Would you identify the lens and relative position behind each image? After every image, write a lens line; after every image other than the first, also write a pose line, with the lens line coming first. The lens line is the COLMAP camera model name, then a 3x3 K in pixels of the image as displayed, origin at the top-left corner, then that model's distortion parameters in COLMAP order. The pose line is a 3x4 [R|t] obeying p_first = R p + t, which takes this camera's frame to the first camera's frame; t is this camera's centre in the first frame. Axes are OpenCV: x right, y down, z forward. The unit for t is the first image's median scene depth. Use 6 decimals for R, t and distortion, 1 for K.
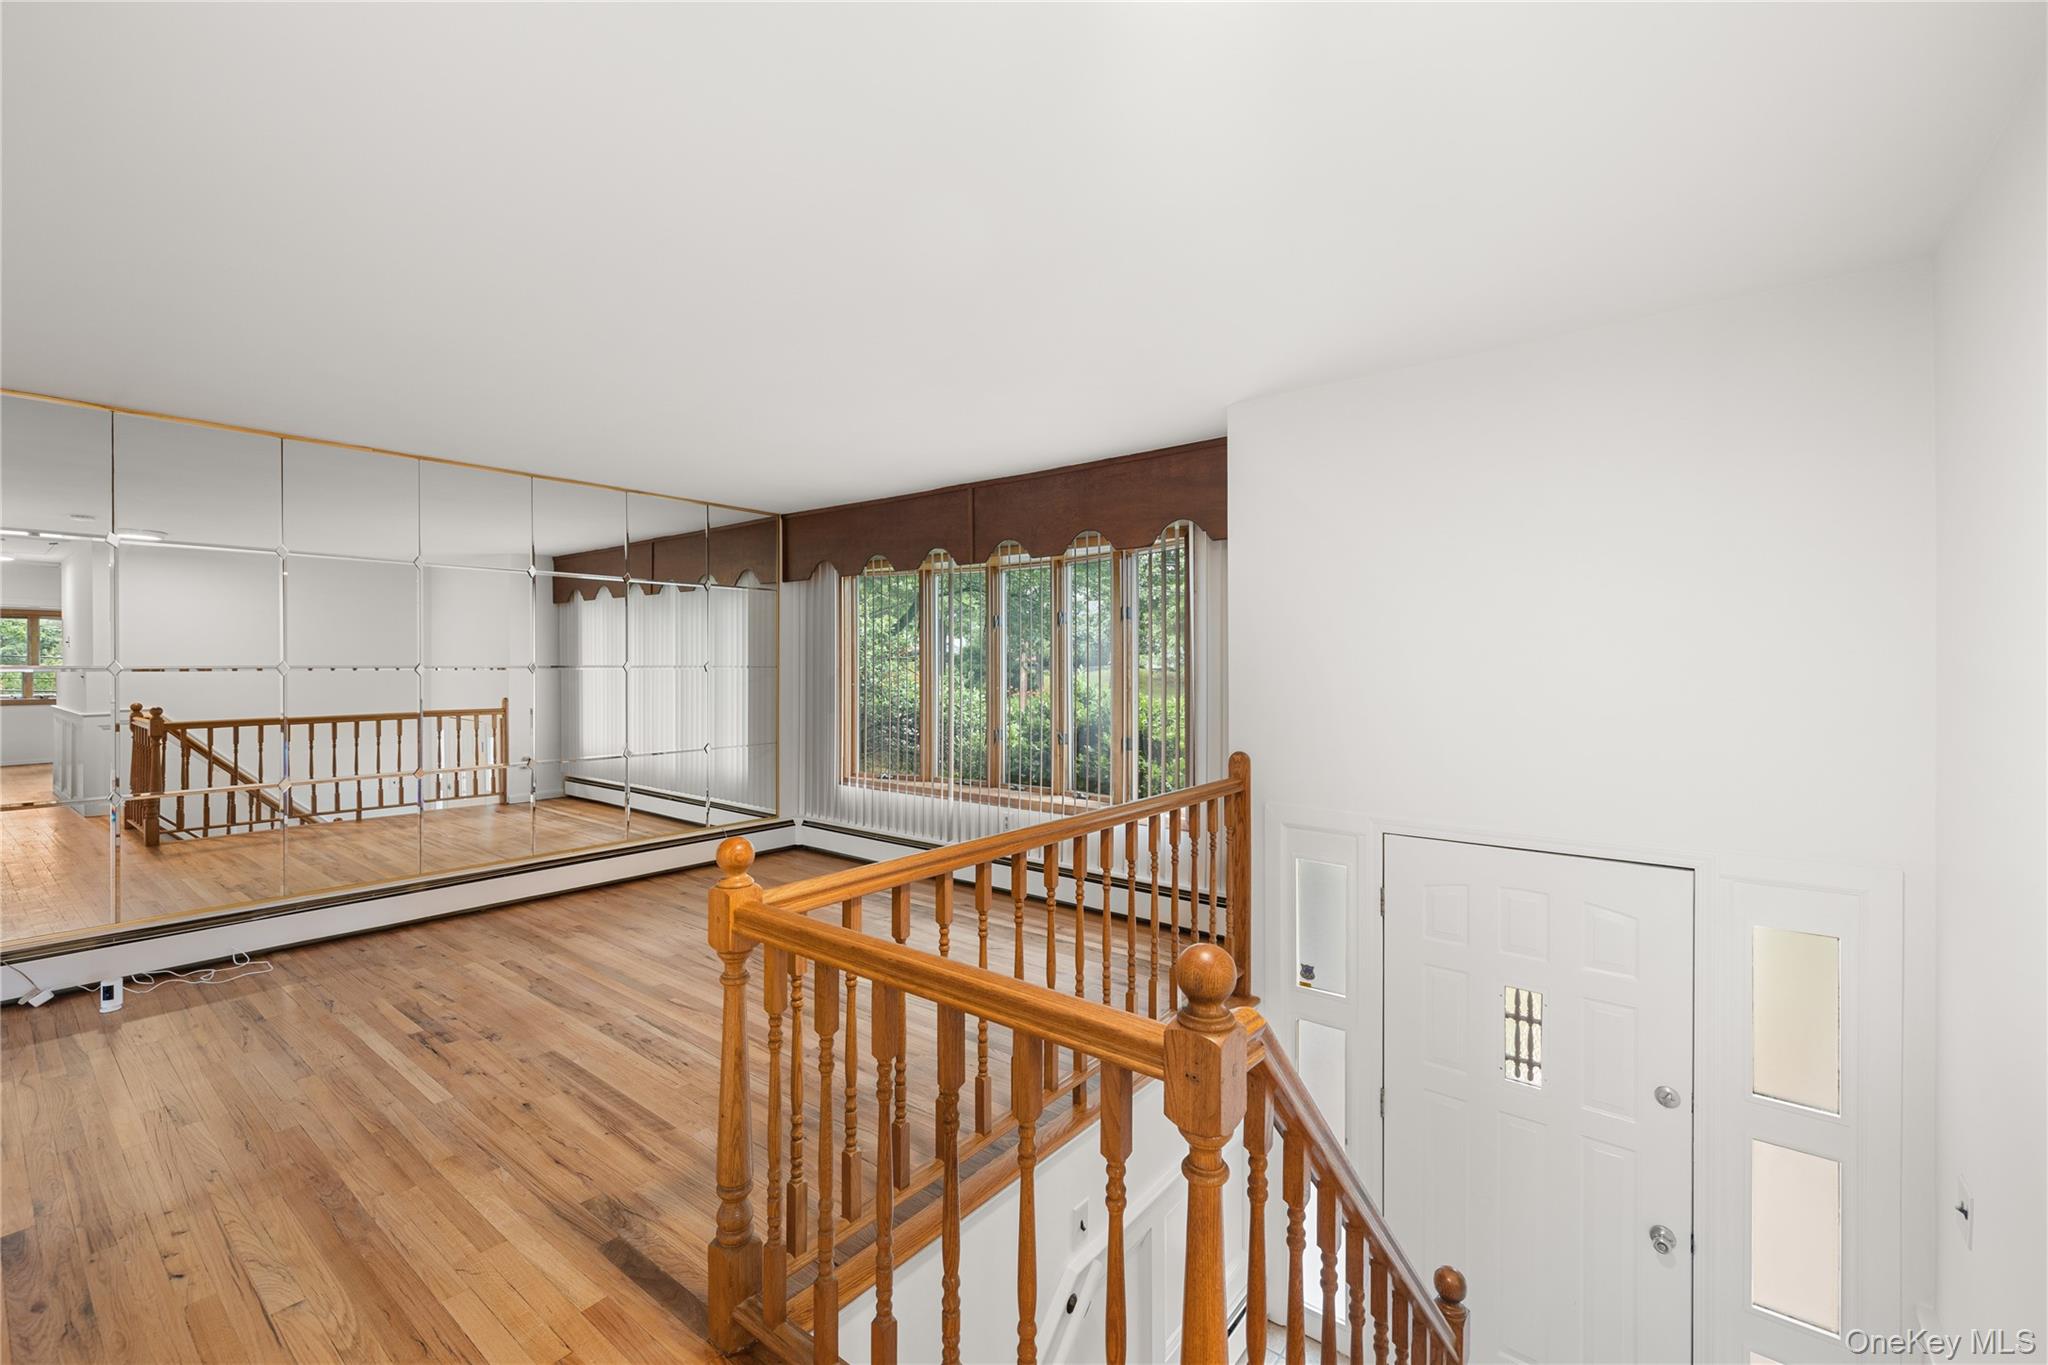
lens RADIAL K [[864.0, 0, 1007.4], [0, 864.0, 665.9], [0, 0, 1]] dist [0.001018, -0.000535]
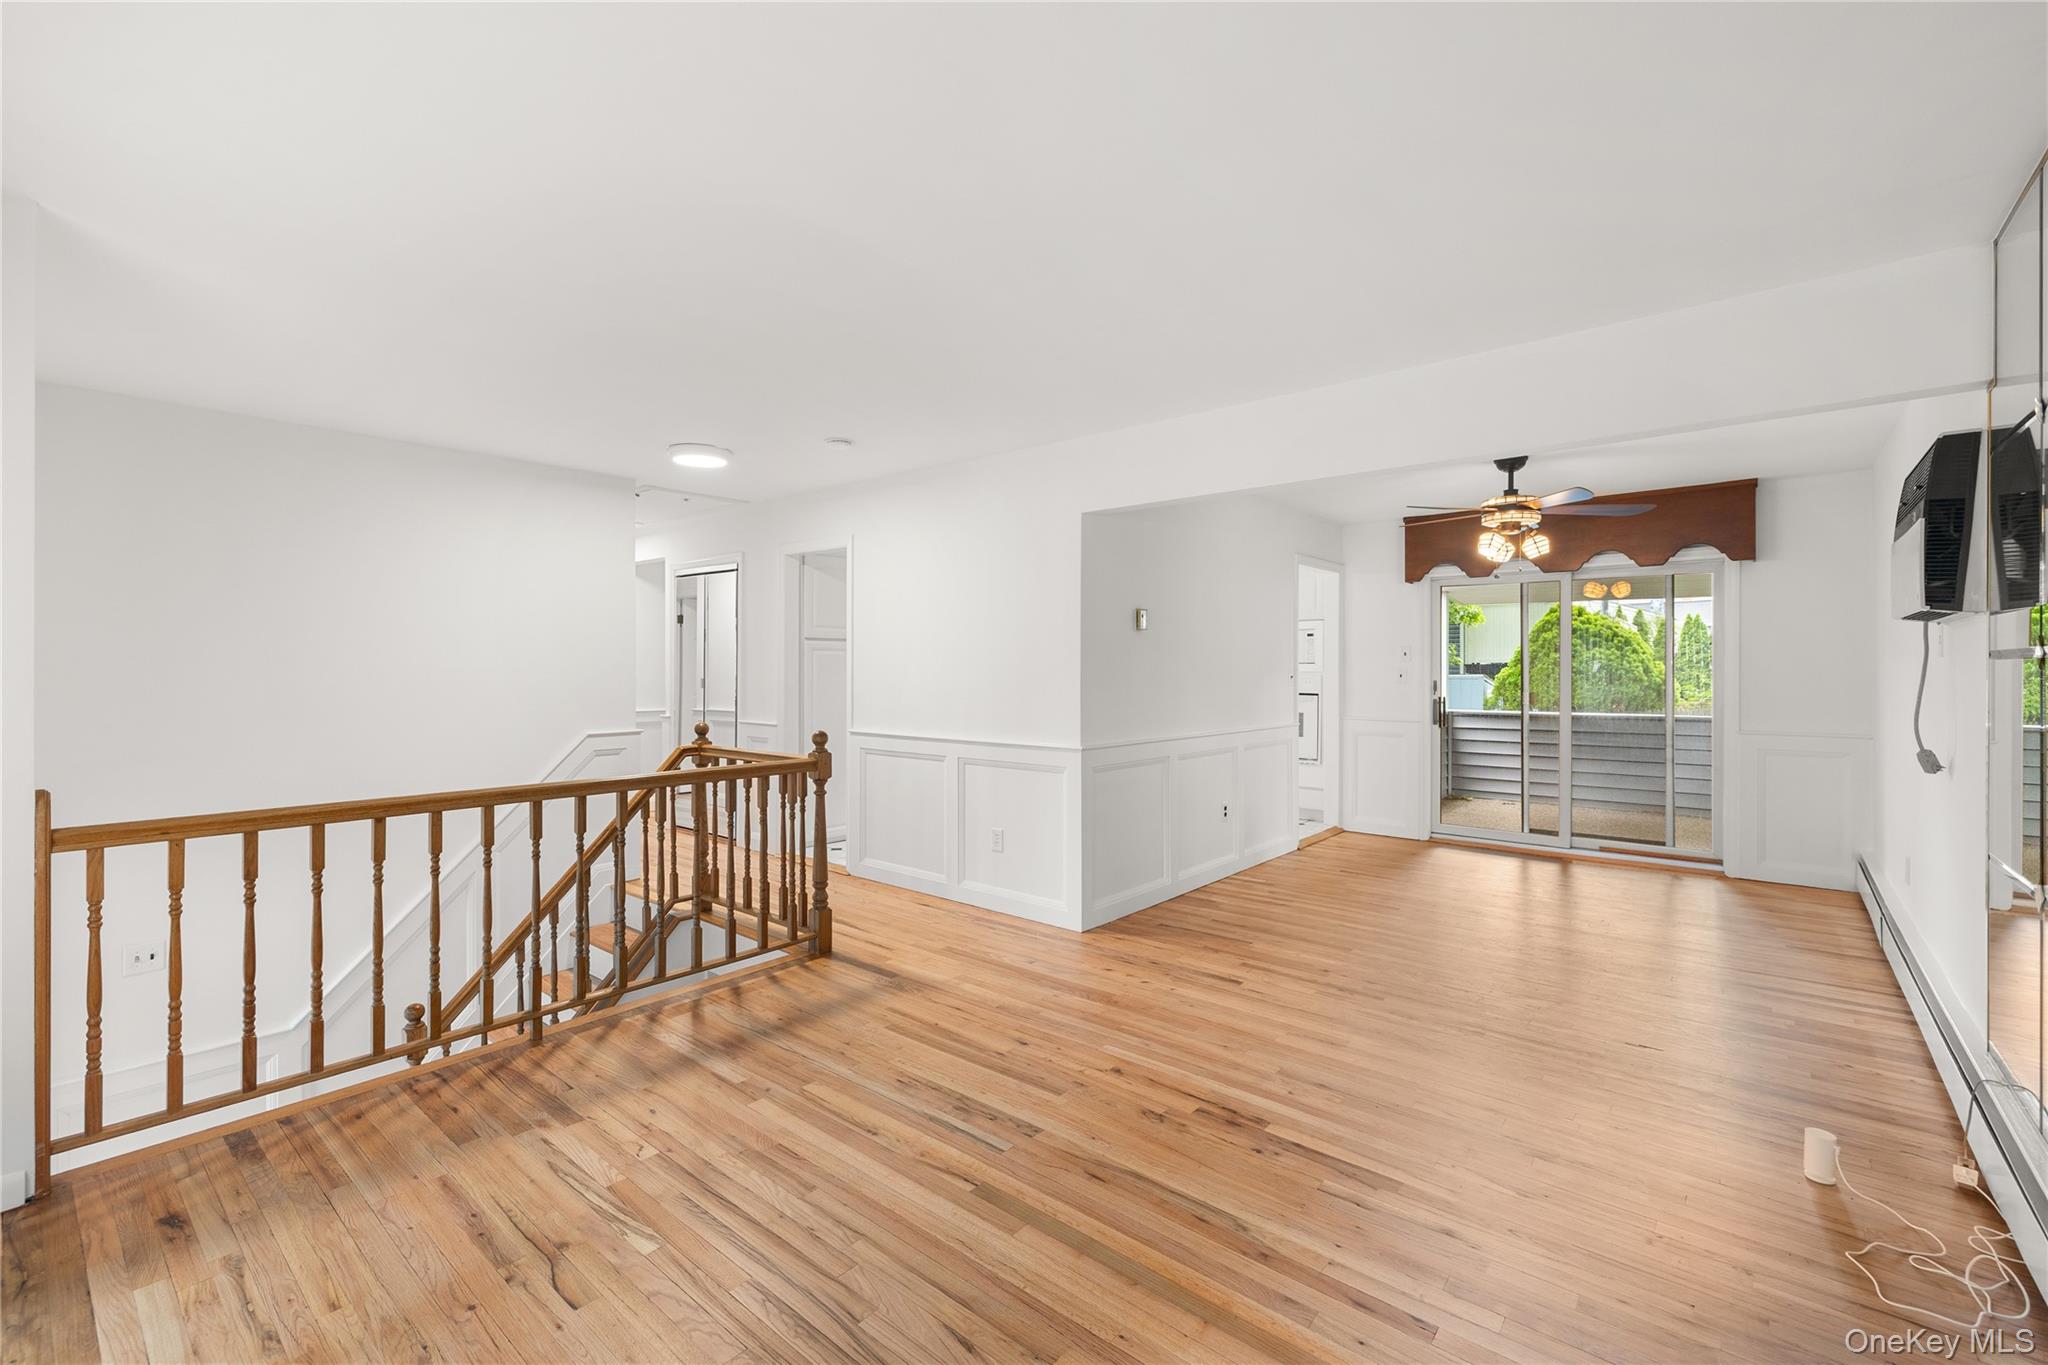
lens RADIAL K [[864.0, 0, 1018.8], [0, 864.0, 677.3], [0, 0, 1]] dist [0.001018, -0.000535]
pose [[-0.999893, 0.000485, 0.014644, -0.481963], [0.000691, 0.999901, 0.014076, 0.013002], [-0.014636, 0.014085, -0.999794, 1.802094]]
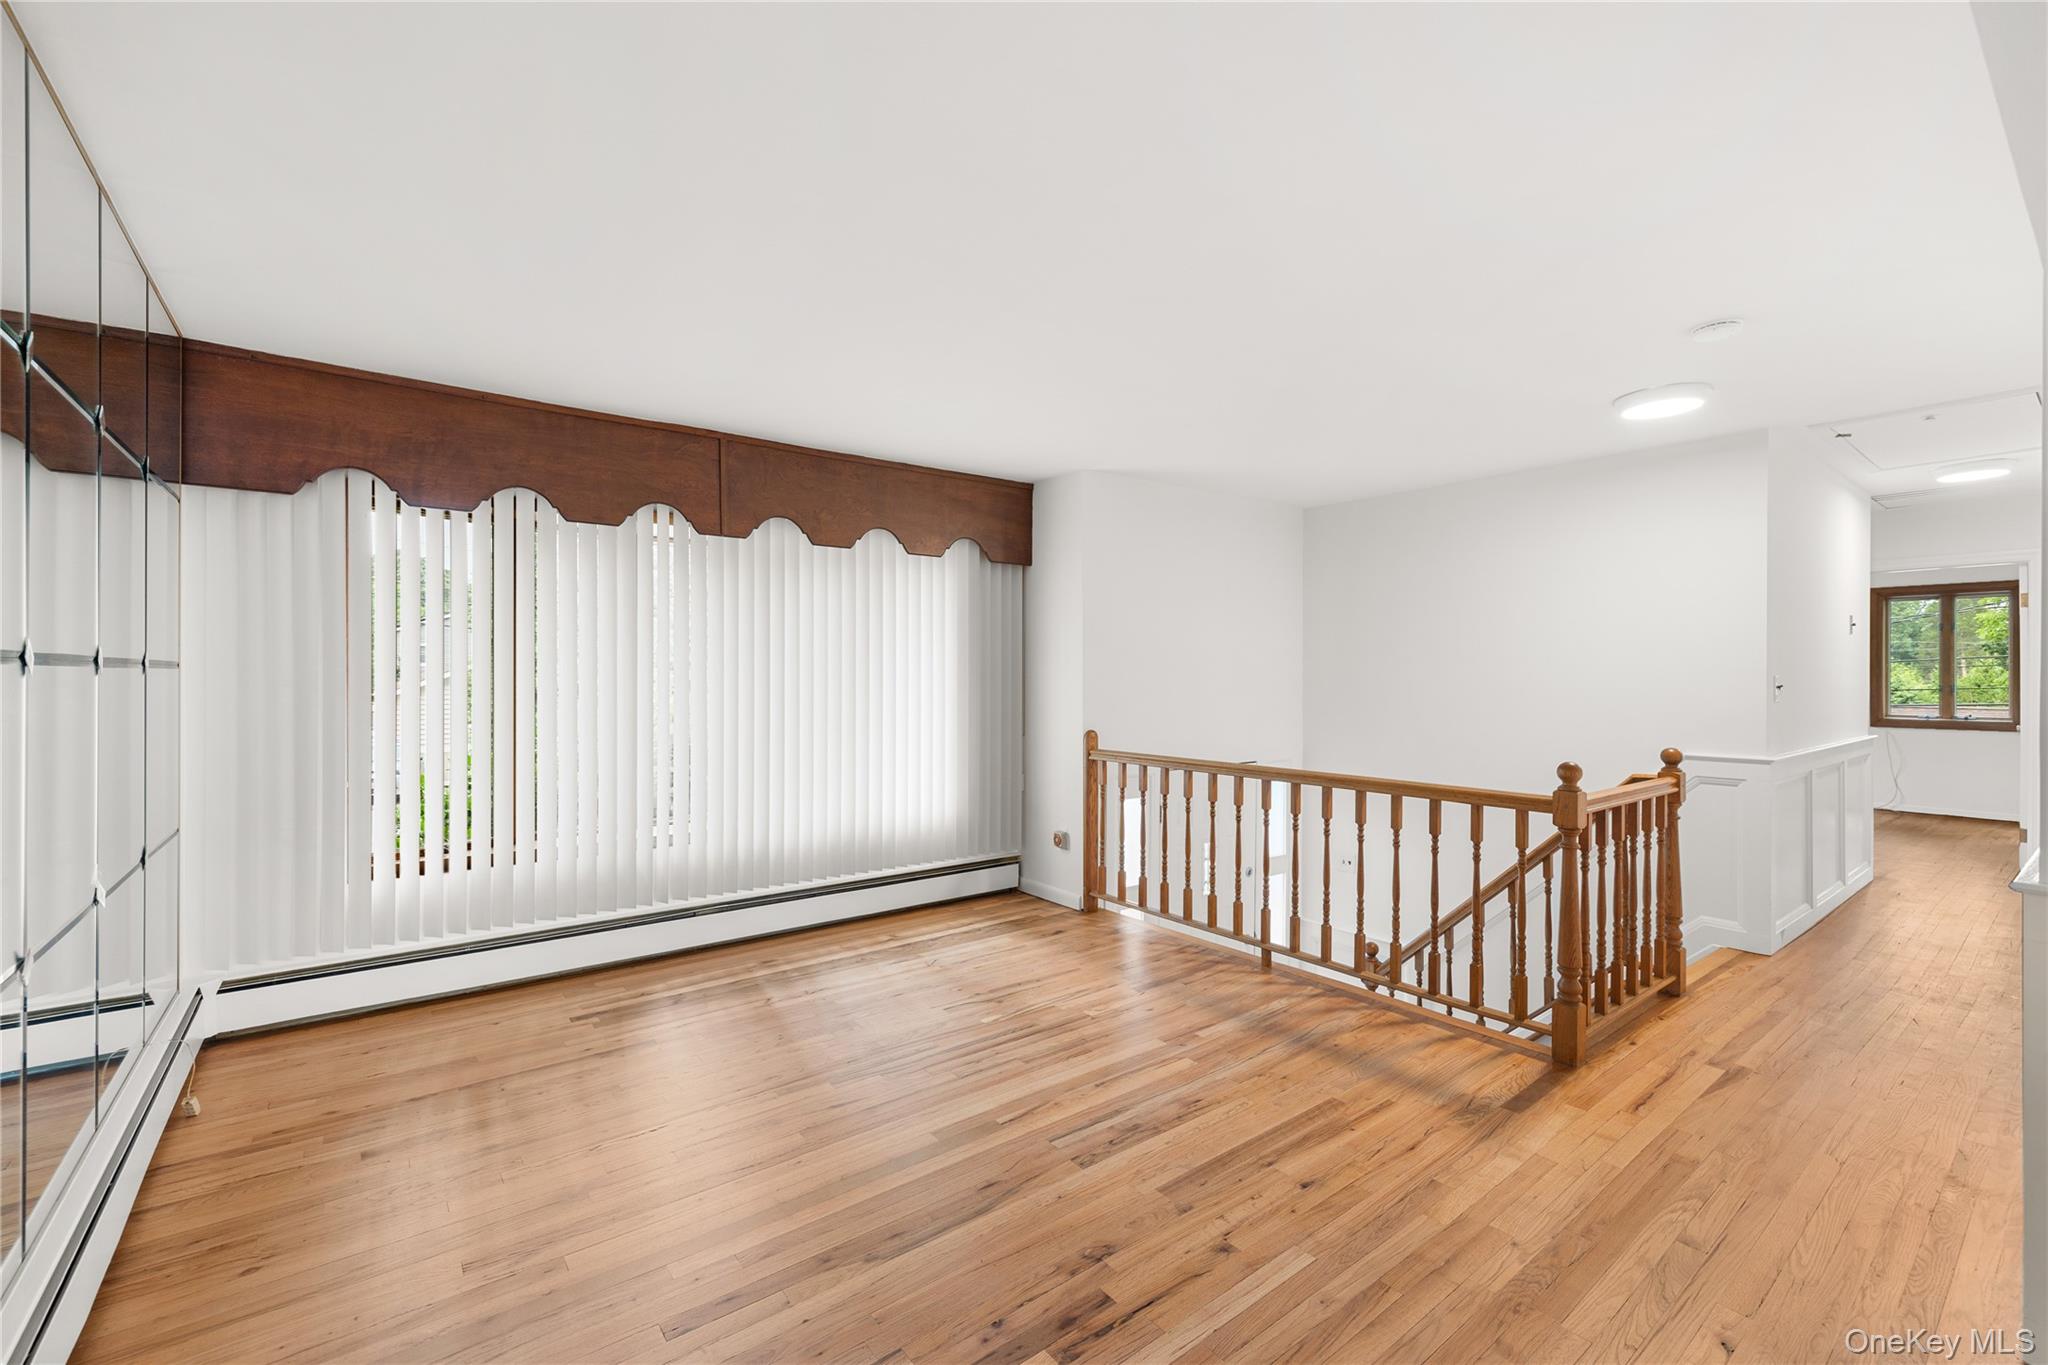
lens RADIAL K [[864.0, 0, 1009.3], [0, 864.0, 679.8], [0, 0, 1]] dist [0.001018, -0.000535]
pose [[0.234097, -0.002458, 0.972210, -1.214617], [0.001908, 0.999996, 0.002068, 0.017395], [-0.972211, 0.001371, 0.234101, 0.919945]]
